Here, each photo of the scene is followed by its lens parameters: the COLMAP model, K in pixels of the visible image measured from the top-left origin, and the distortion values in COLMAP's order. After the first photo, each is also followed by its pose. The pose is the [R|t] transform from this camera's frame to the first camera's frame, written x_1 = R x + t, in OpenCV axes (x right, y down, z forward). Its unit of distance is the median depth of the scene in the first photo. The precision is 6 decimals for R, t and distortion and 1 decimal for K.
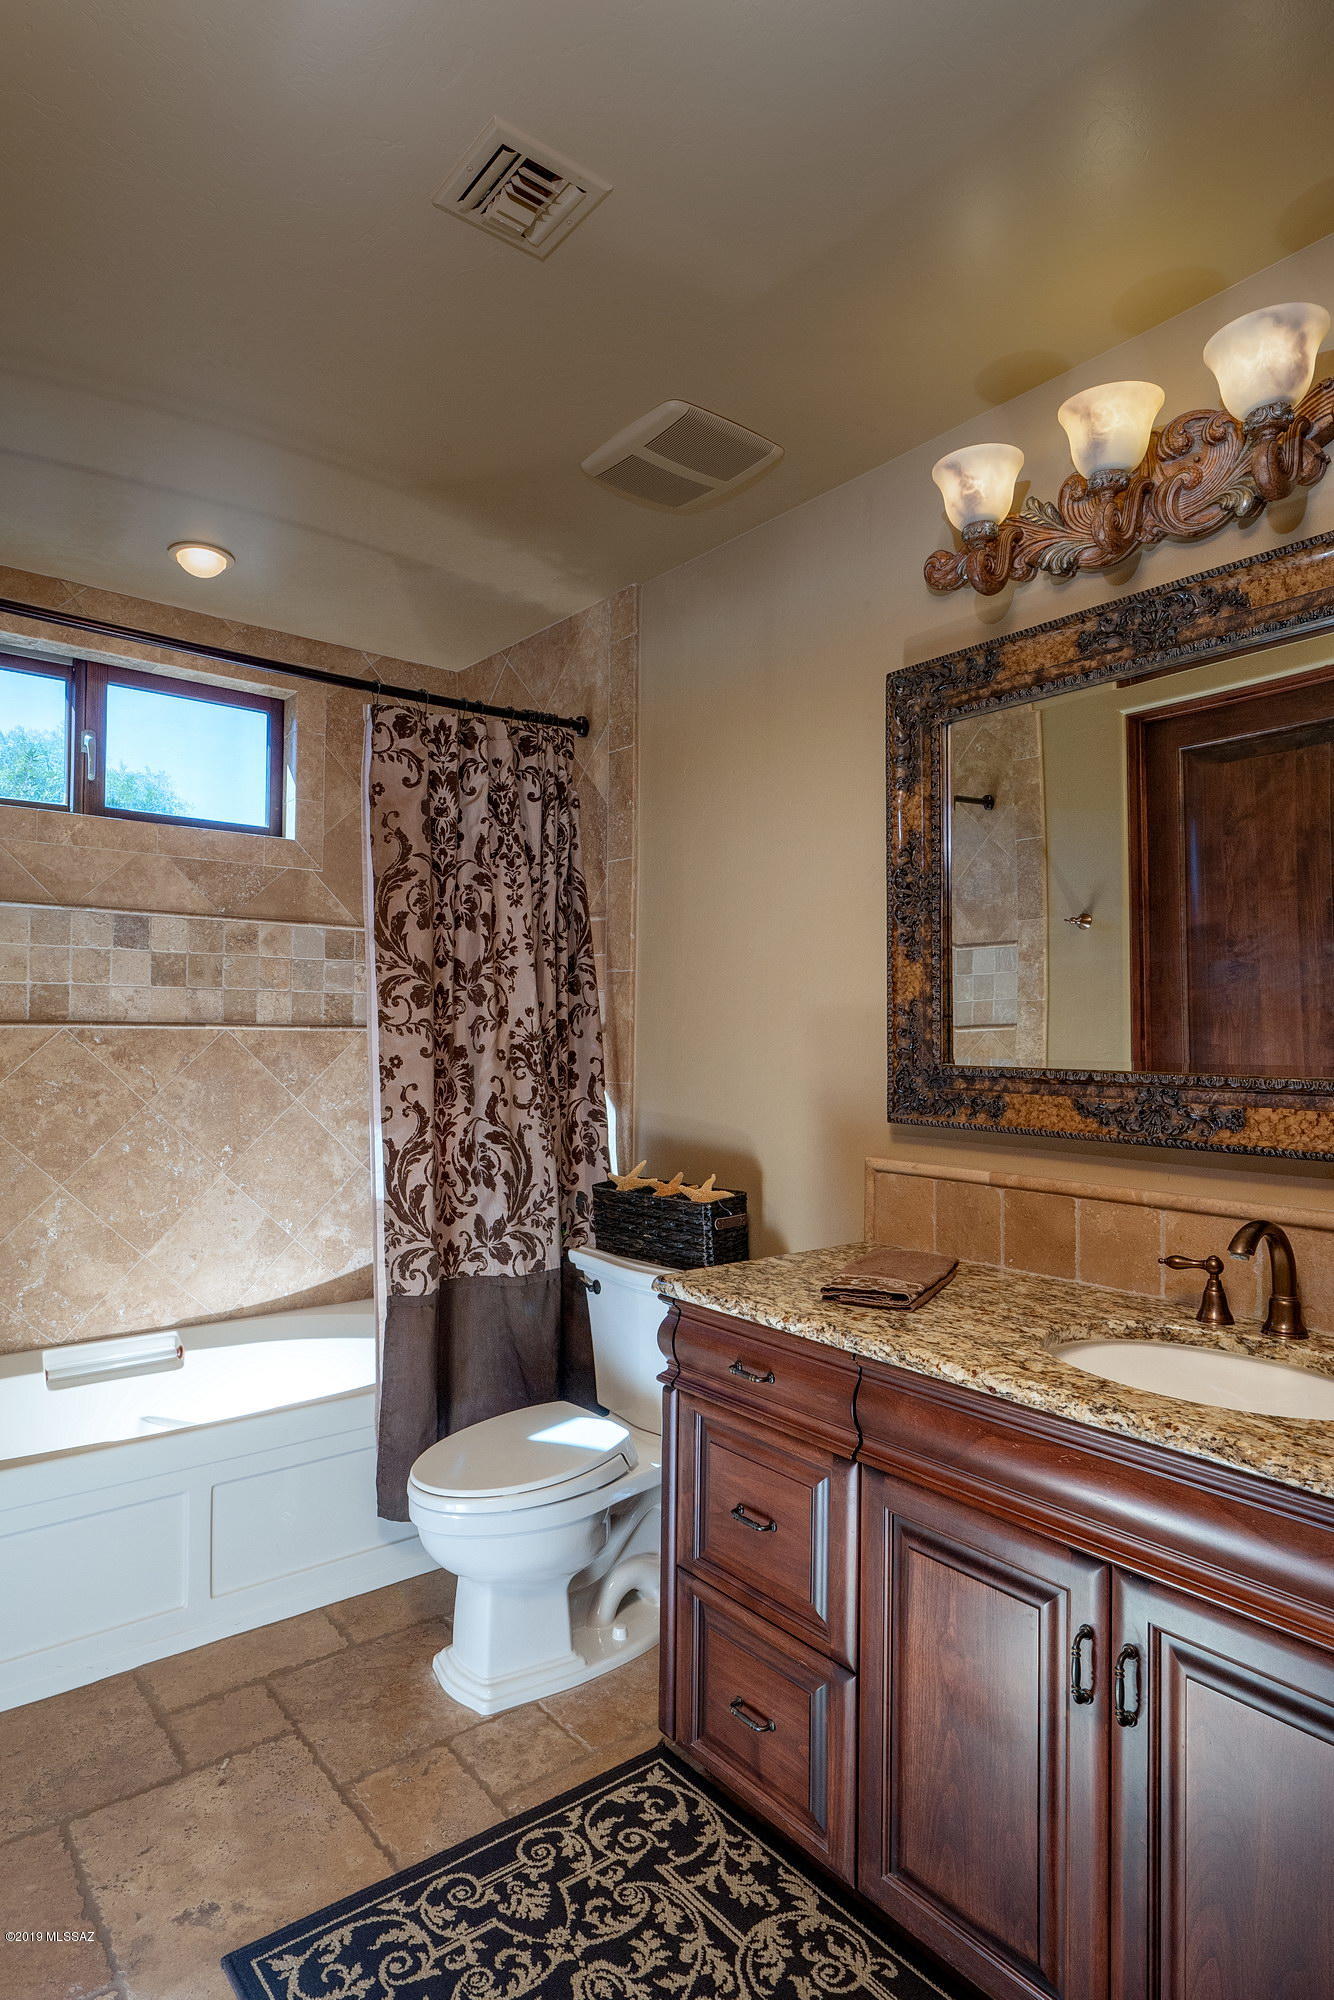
lens RADIAL K [[1100.9, 0, 667.0], [0, 1100.9, 1000.0], [0, 0, 1]] dist [0.000022, 0.000003]
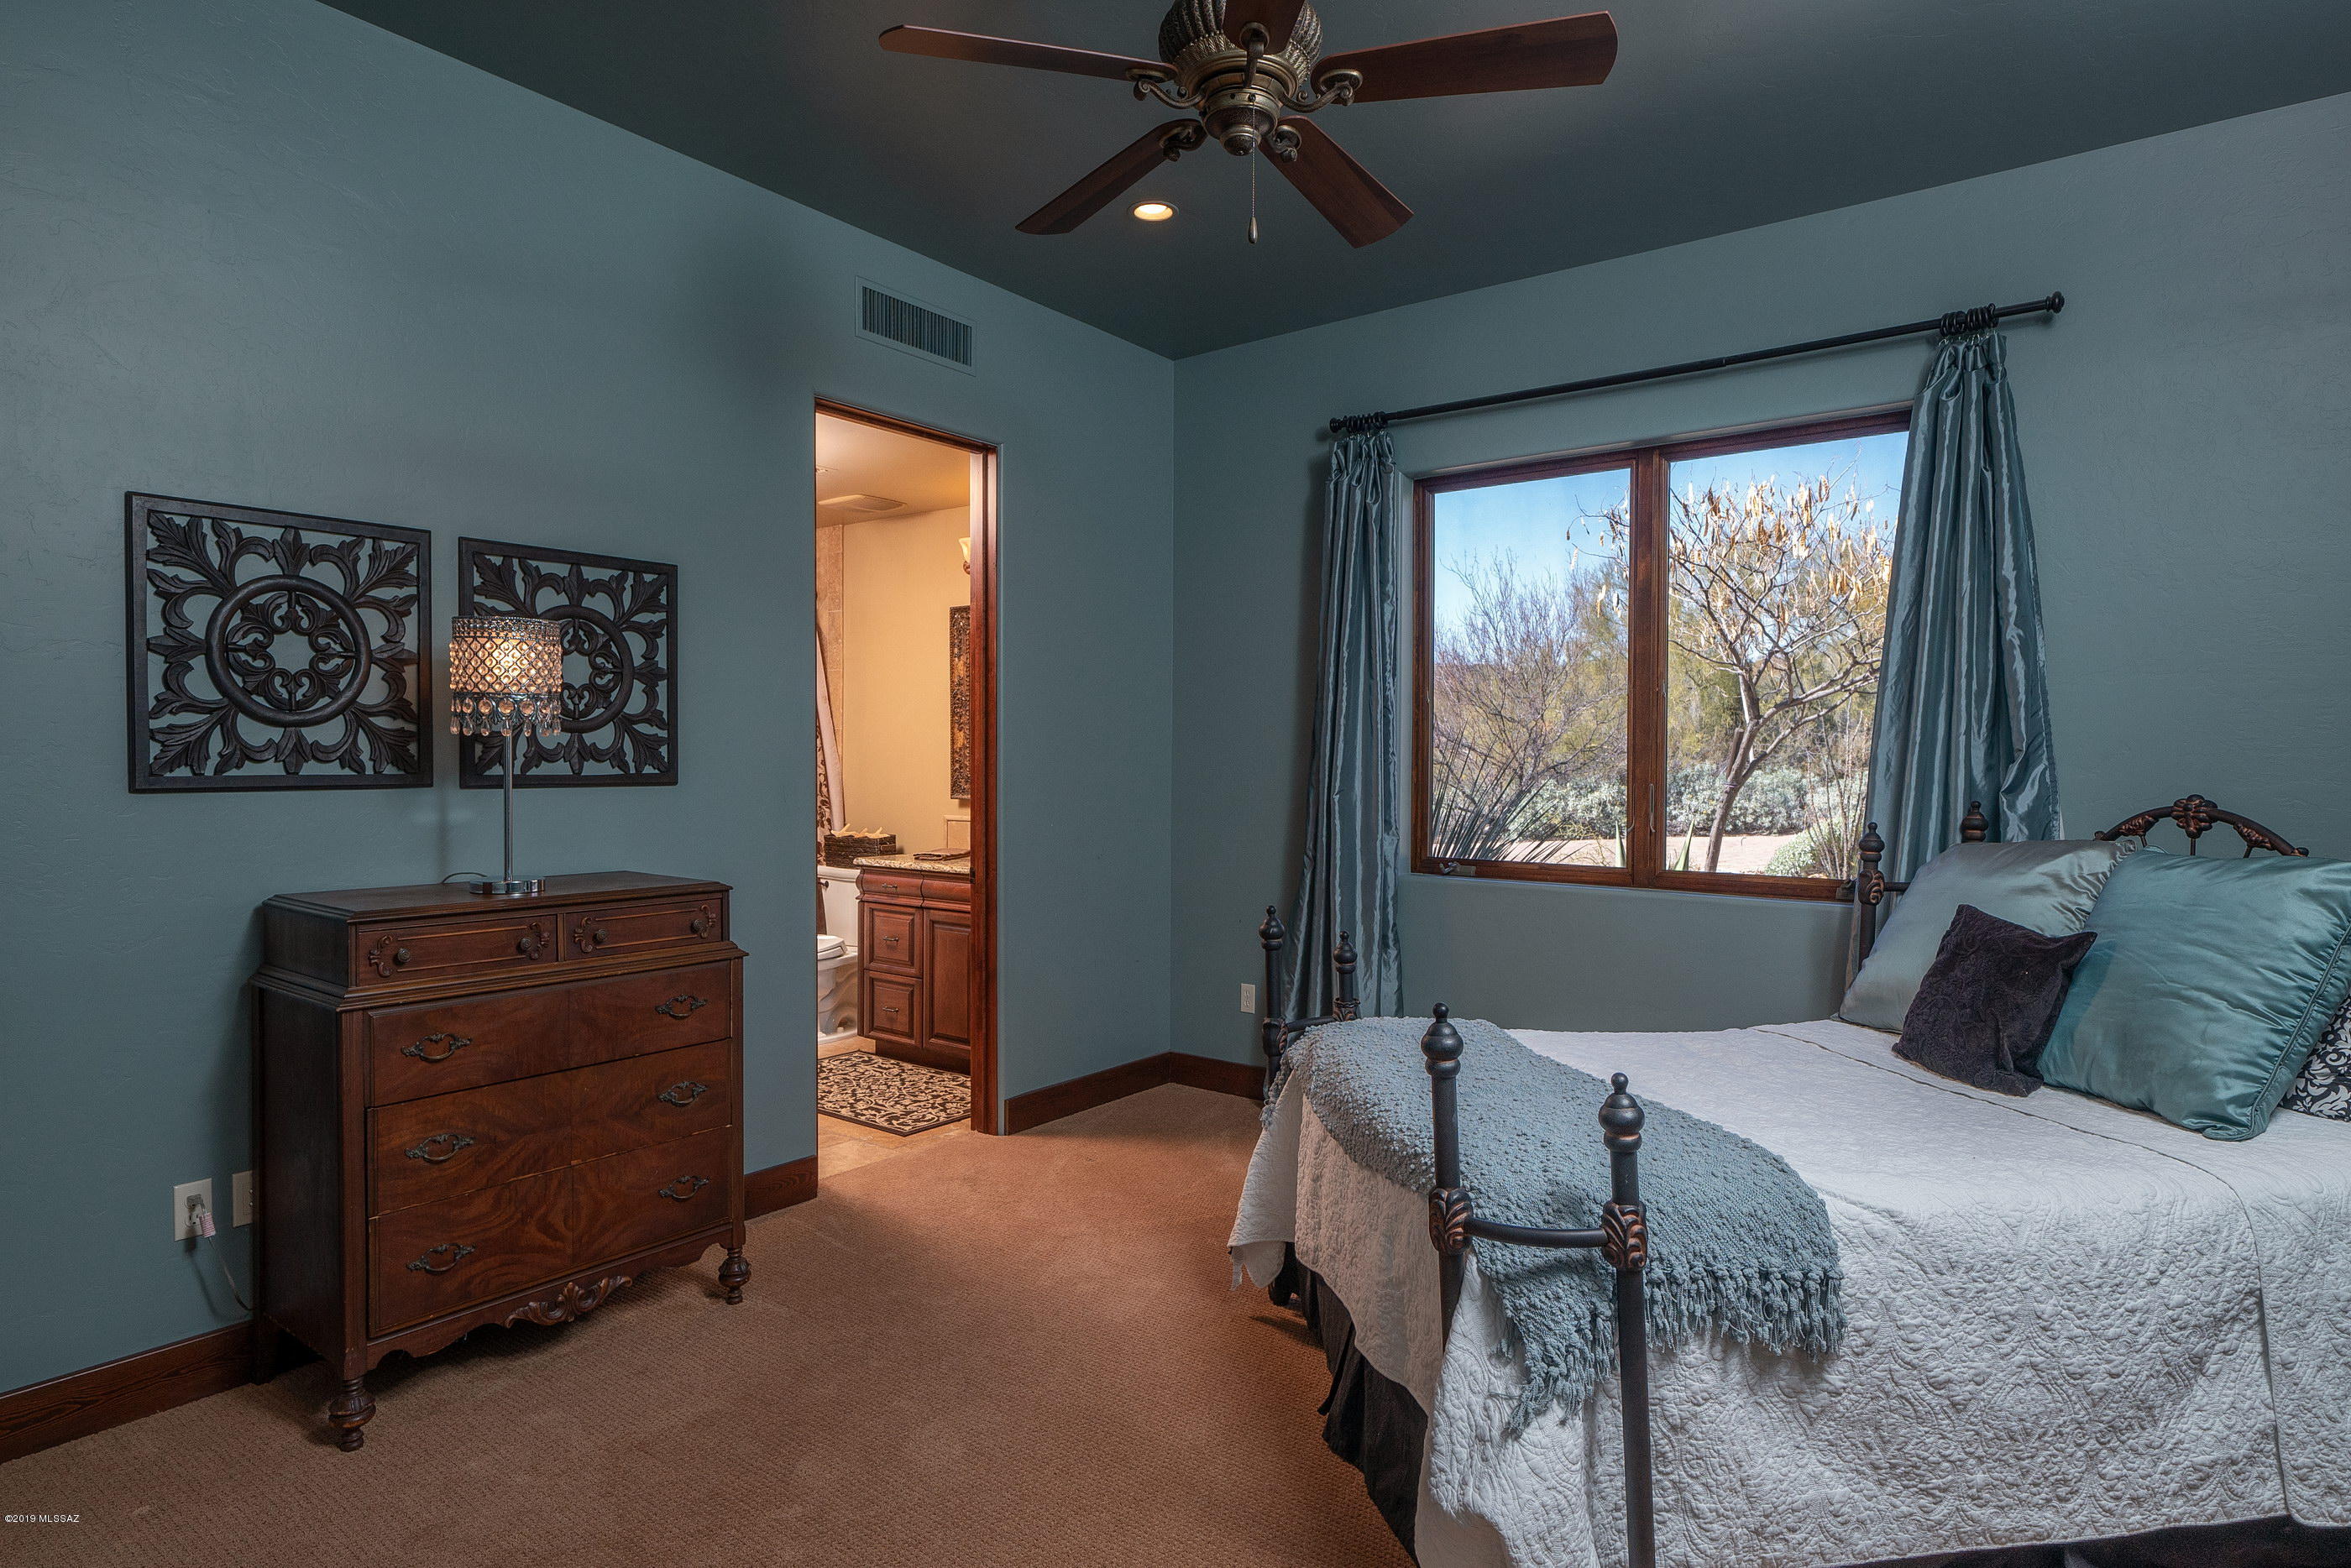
lens RADIAL K [[1293.9, 0, 1175.5], [0, 1293.9, 784.0], [0, 0, 1]] dist [0.000022, 0.000003]
pose [[-0.971000, -0.006039, -0.239004, 0.100743], [-0.003572, 0.999936, -0.010755, 0.071142], [0.239054, -0.009590, -0.970959, 4.016540]]
